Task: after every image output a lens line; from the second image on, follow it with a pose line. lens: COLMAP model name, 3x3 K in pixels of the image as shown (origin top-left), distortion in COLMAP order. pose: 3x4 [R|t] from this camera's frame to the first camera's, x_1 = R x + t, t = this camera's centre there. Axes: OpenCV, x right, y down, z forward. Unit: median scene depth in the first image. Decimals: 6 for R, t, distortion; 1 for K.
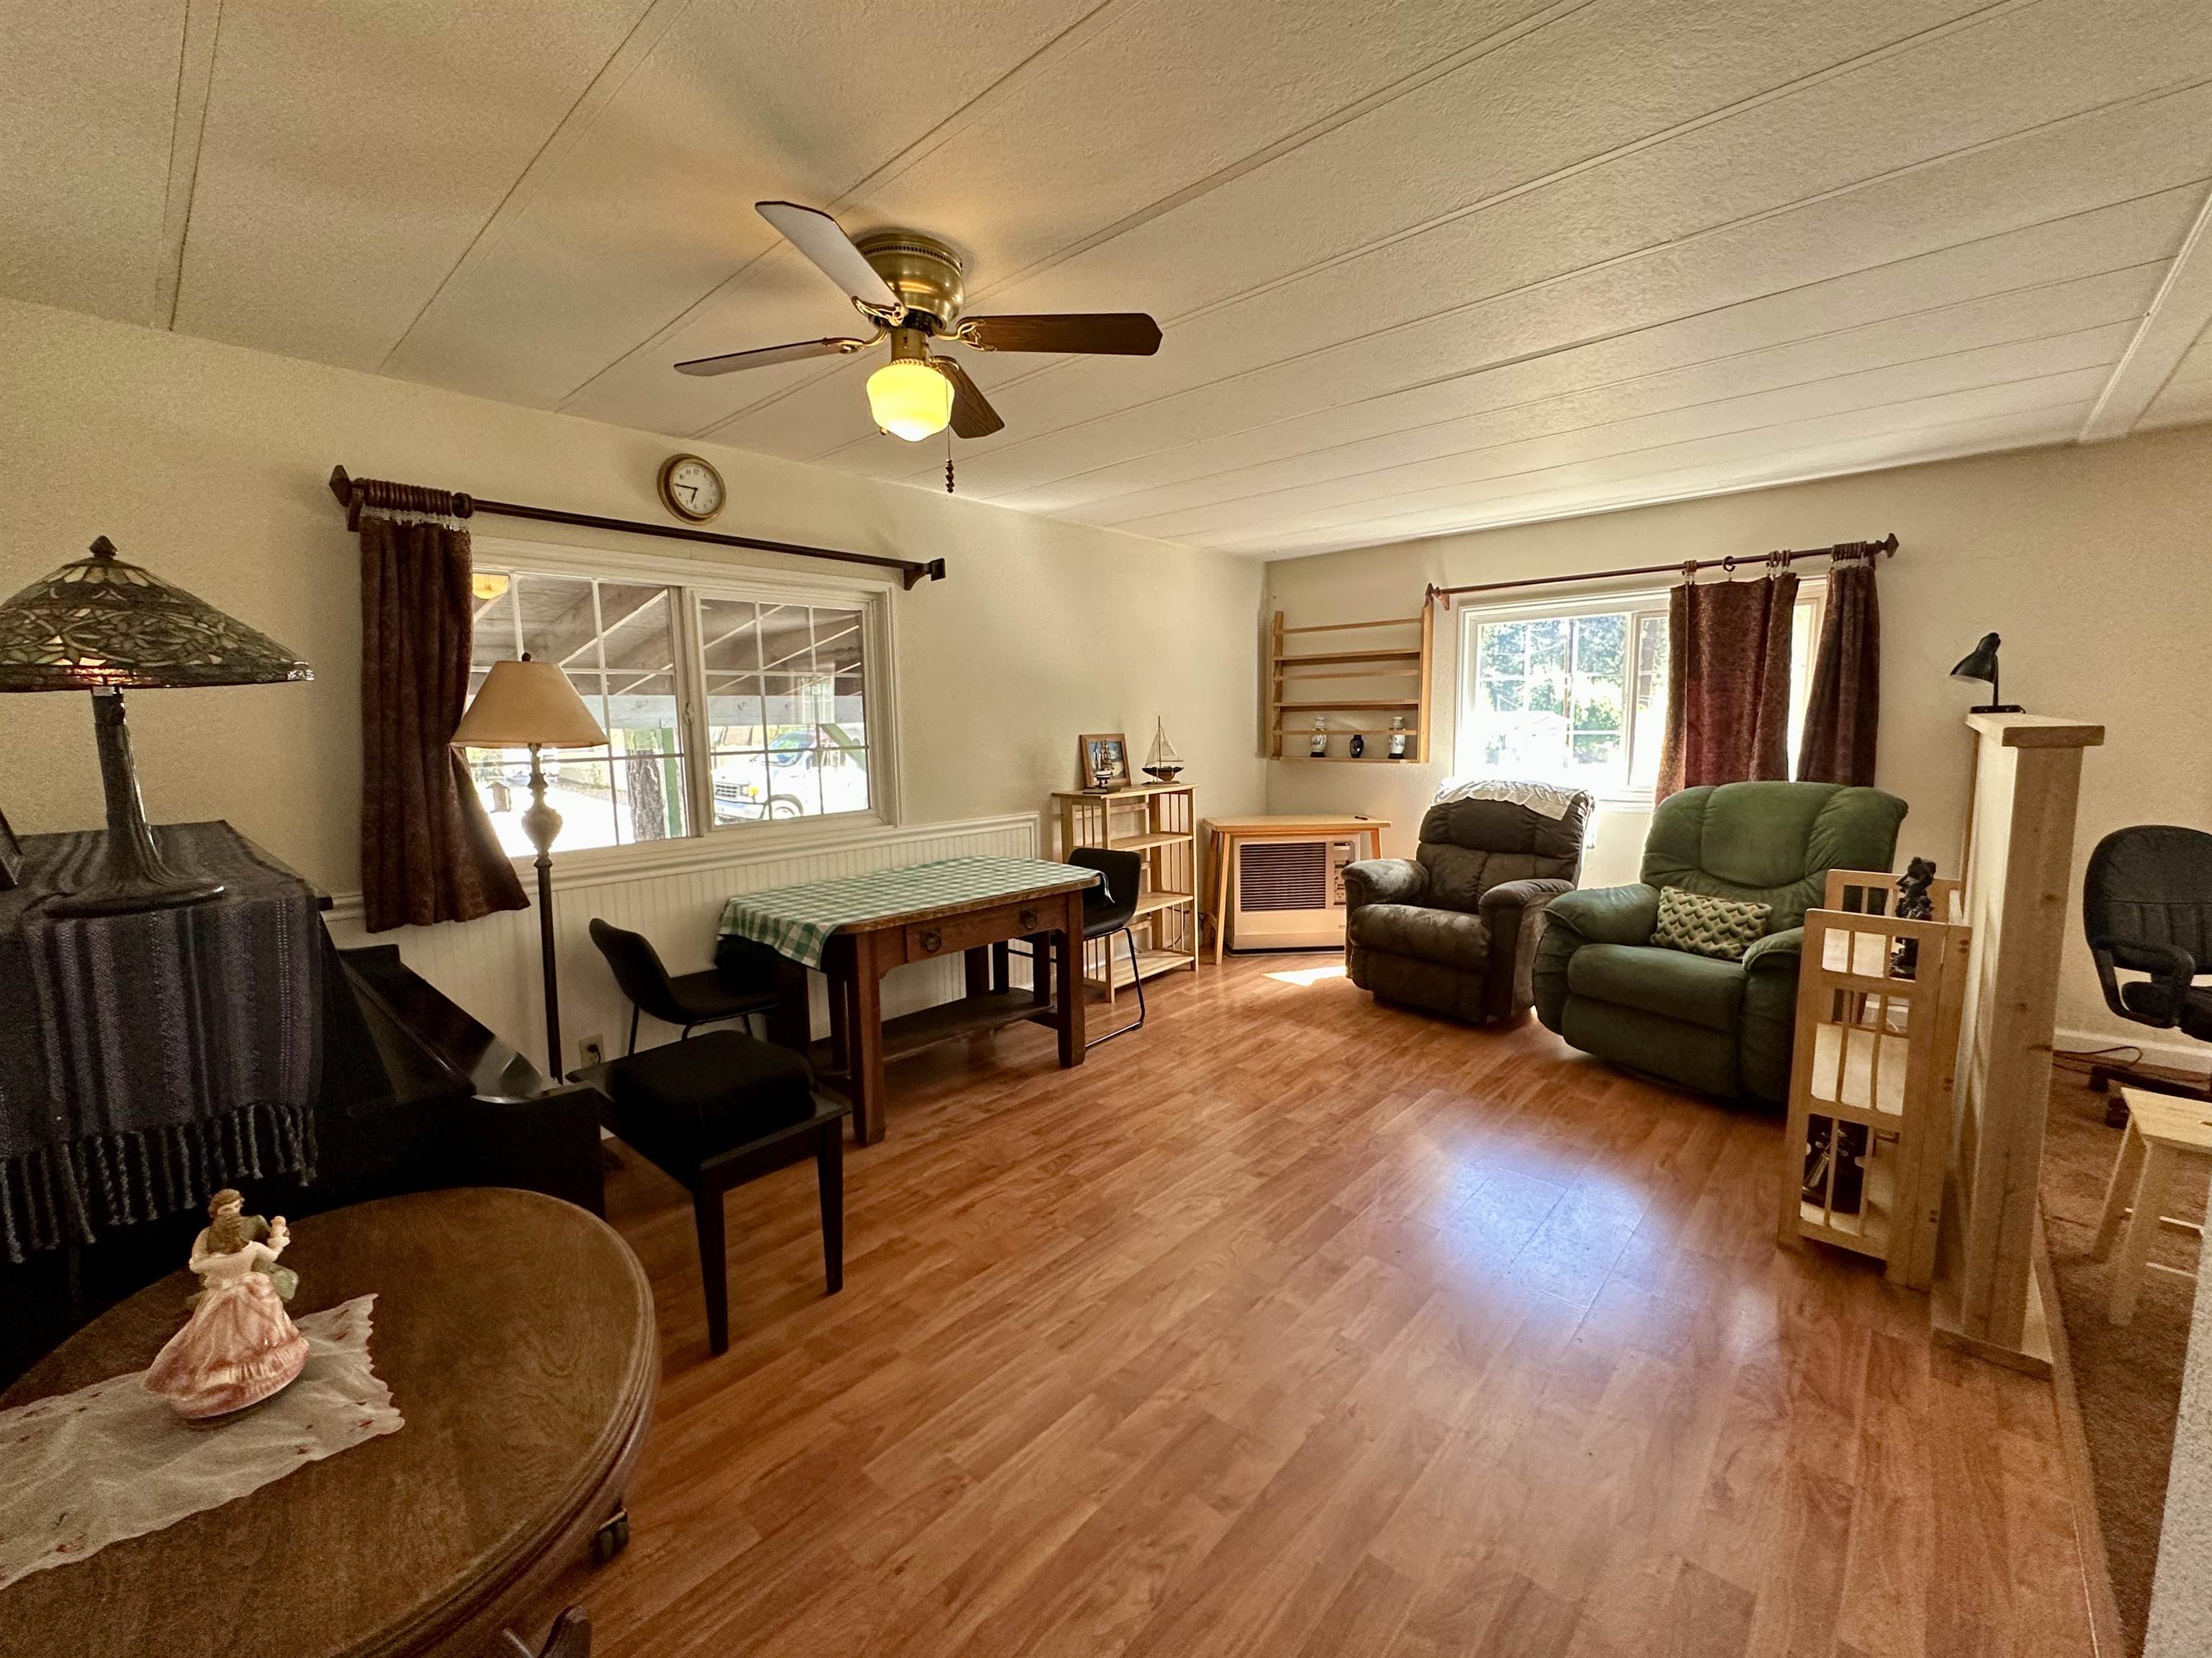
lens RADIAL K [[896.0, 0, 1106.0], [0, 896.0, 829.0], [0, 0, 1]] dist [-0.001432, -0.000447]
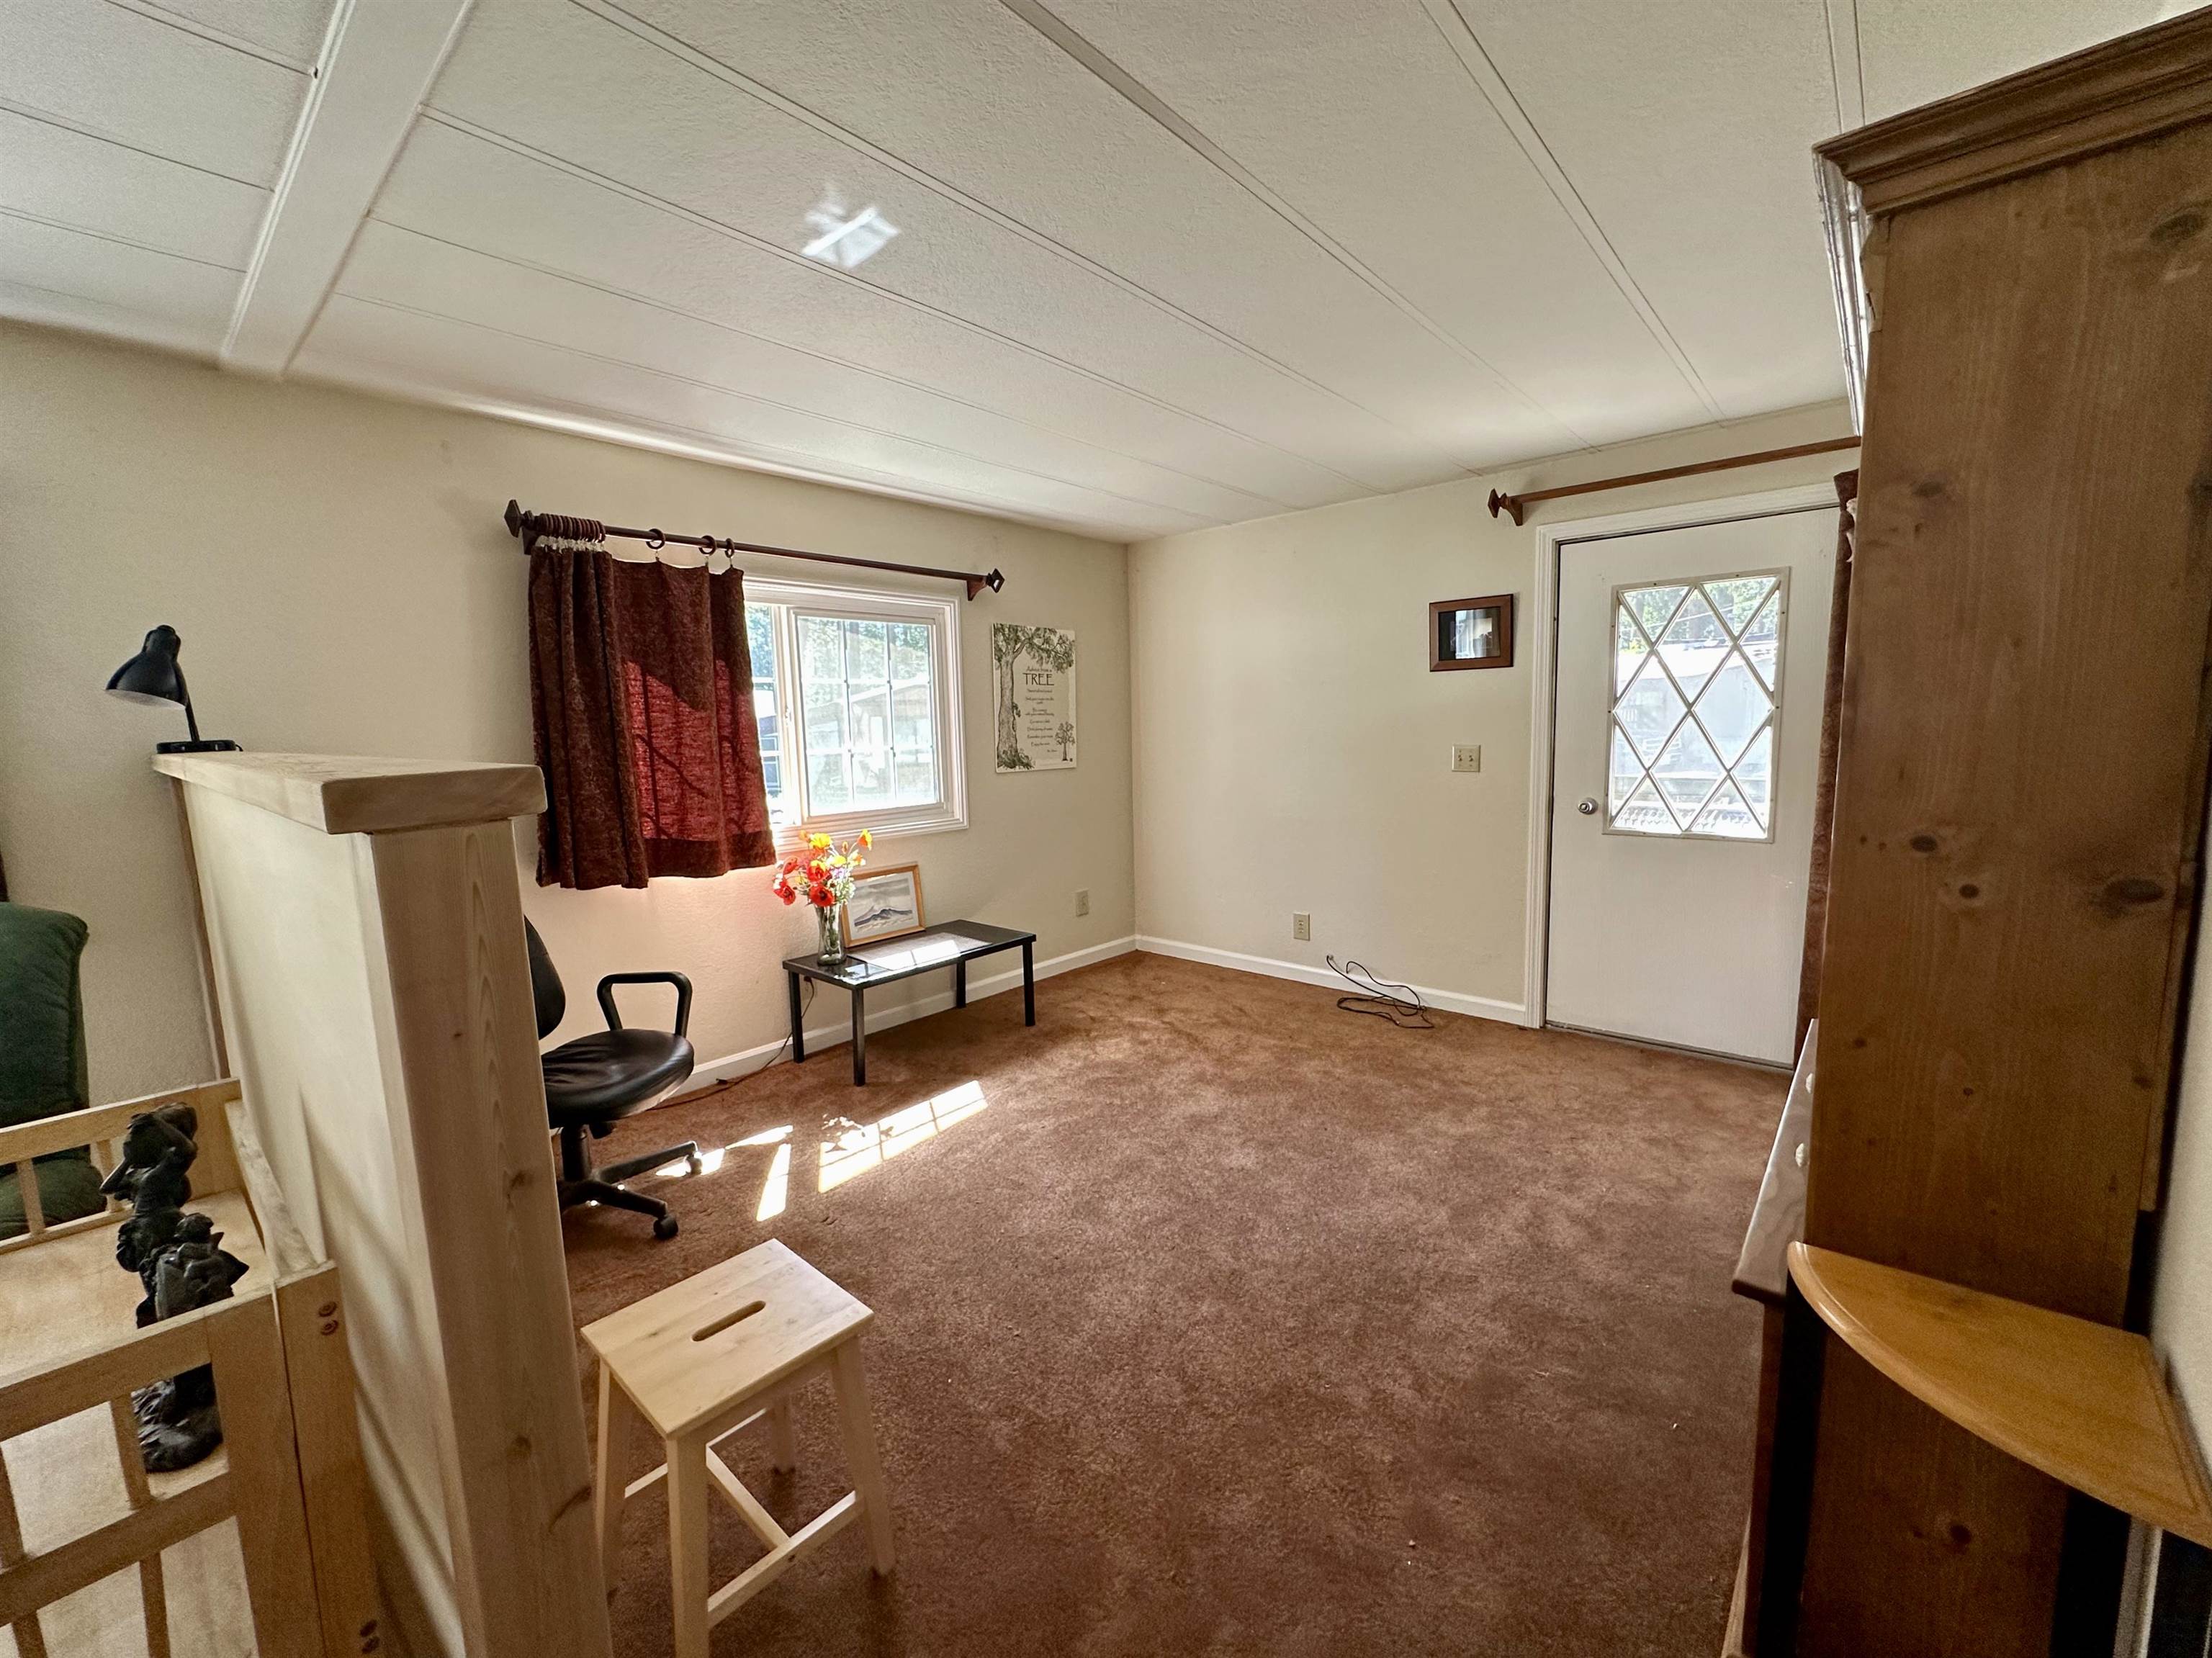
lens RADIAL K [[896.0, 0, 1106.0], [0, 896.0, 829.0], [0, 0, 1]] dist [-0.001432, -0.000447]
pose [[-0.013689, -0.108907, 0.993958, 0.342962], [0.150838, 0.982450, 0.109724, -0.048037], [-0.988464, 0.151429, 0.002978, 0.366660]]
